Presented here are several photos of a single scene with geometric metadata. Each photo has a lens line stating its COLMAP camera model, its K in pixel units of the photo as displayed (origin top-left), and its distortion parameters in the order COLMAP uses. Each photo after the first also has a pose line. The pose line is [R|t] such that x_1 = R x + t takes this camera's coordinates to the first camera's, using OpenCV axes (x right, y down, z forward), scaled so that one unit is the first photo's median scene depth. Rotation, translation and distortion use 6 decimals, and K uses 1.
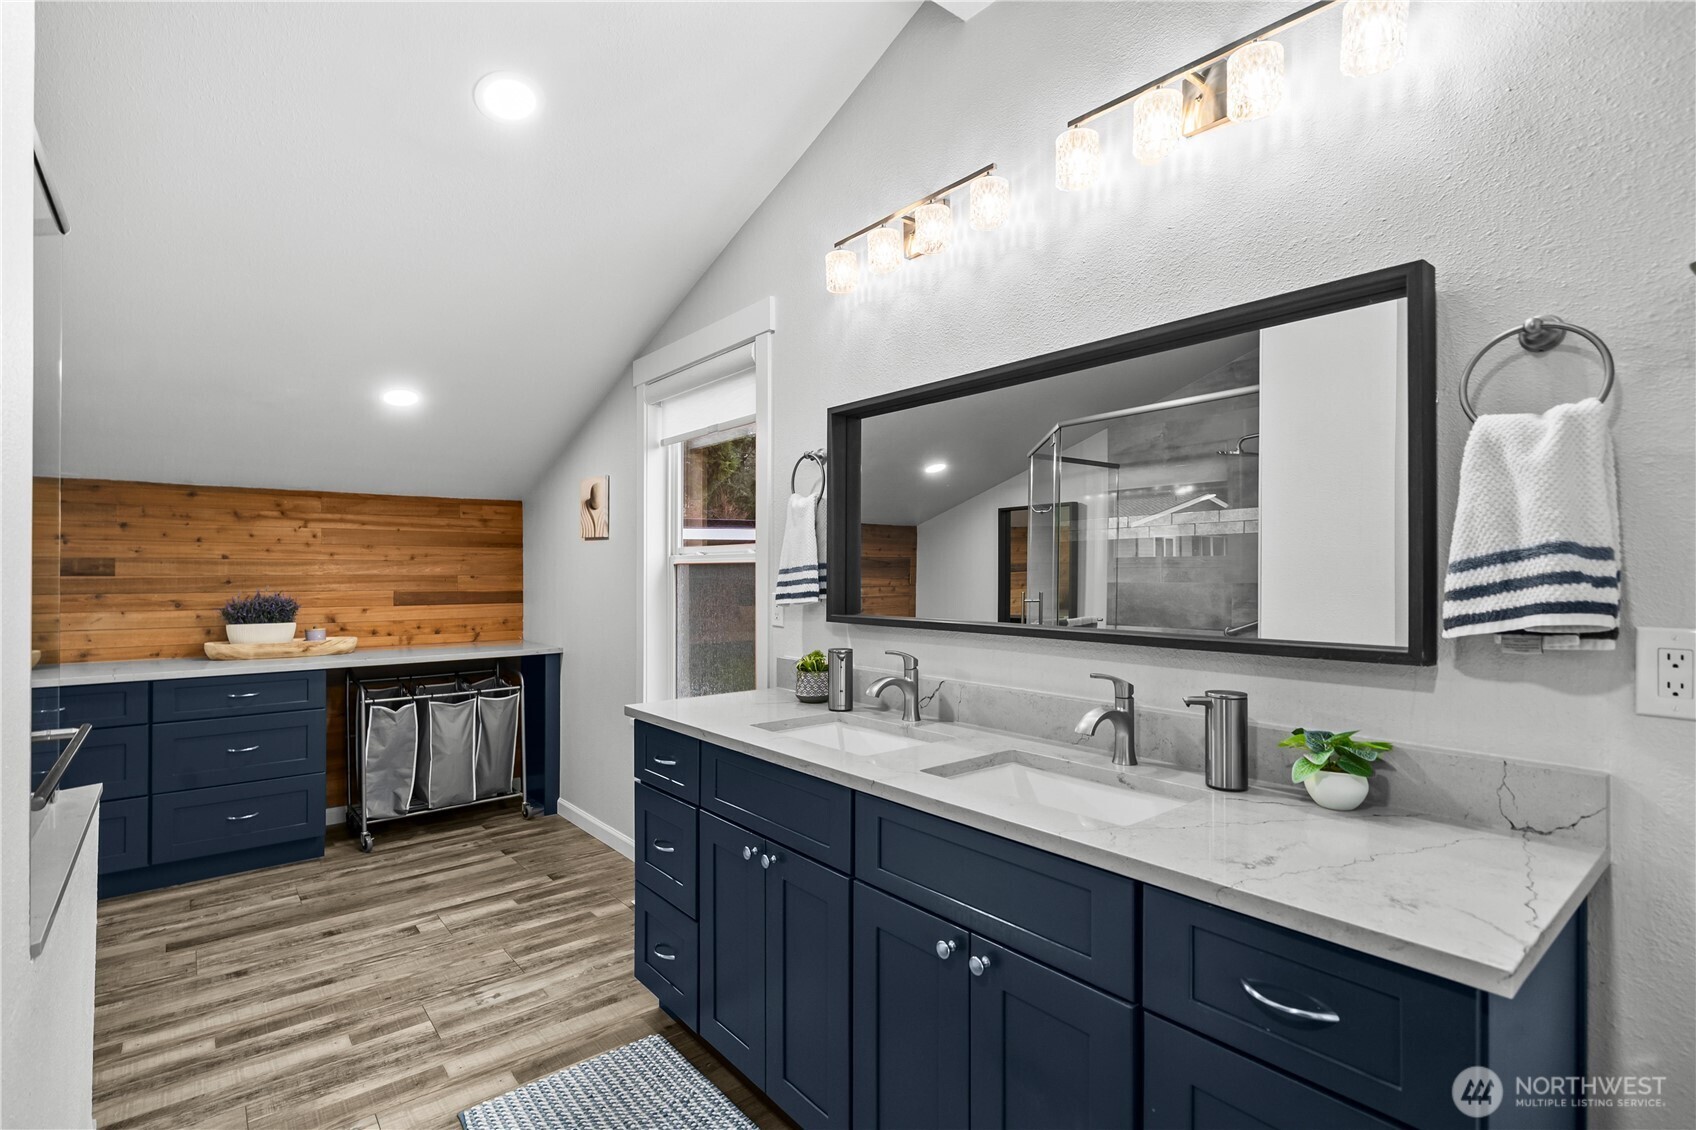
lens RADIAL K [[817.5, 0, 850.2], [0, 817.5, 562.9], [0, 0, 1]] dist [0.008431, -0.000200]
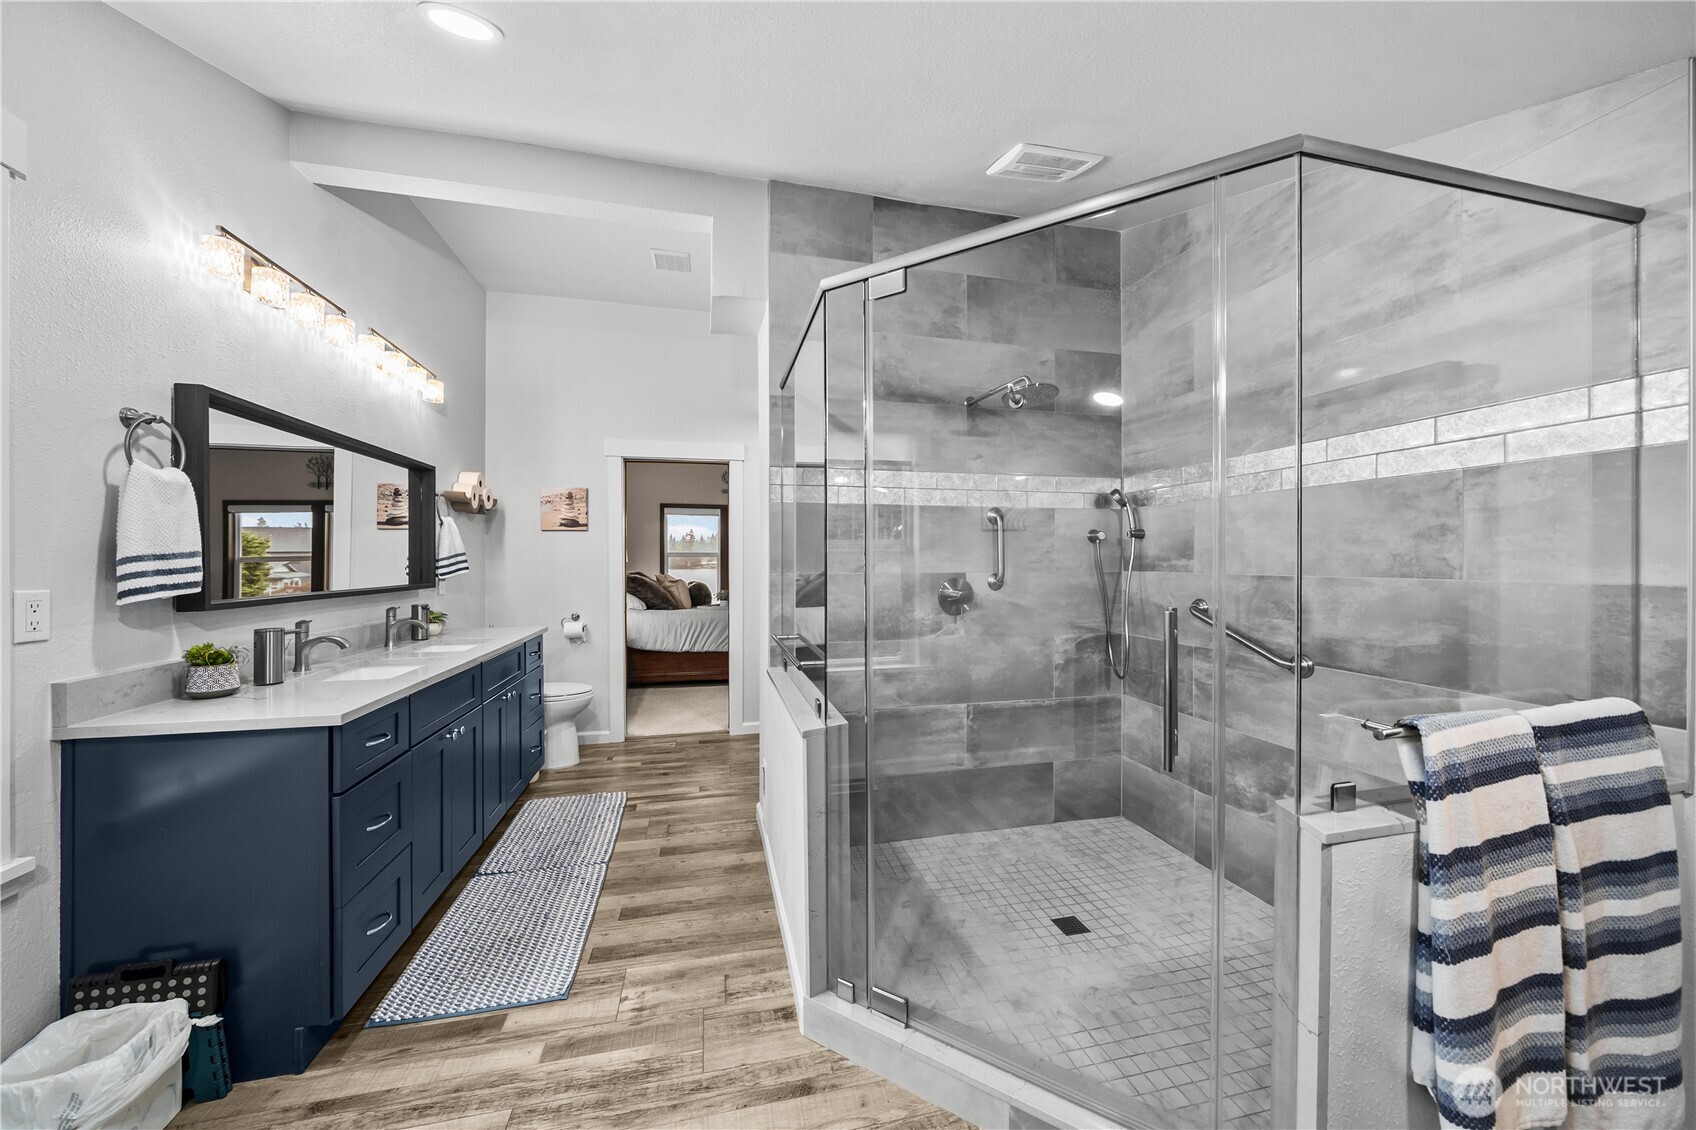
lens RADIAL K [[600.9, 0, 852.7], [0, 600.9, 562.4], [0, 0, 1]] dist [0.001440, 0.000040]
pose [[-0.902645, 0.012522, 0.430203, -1.130178], [0.012861, 0.999915, -0.002119, 0.029173], [-0.430193, 0.003620, -0.902730, 1.464625]]
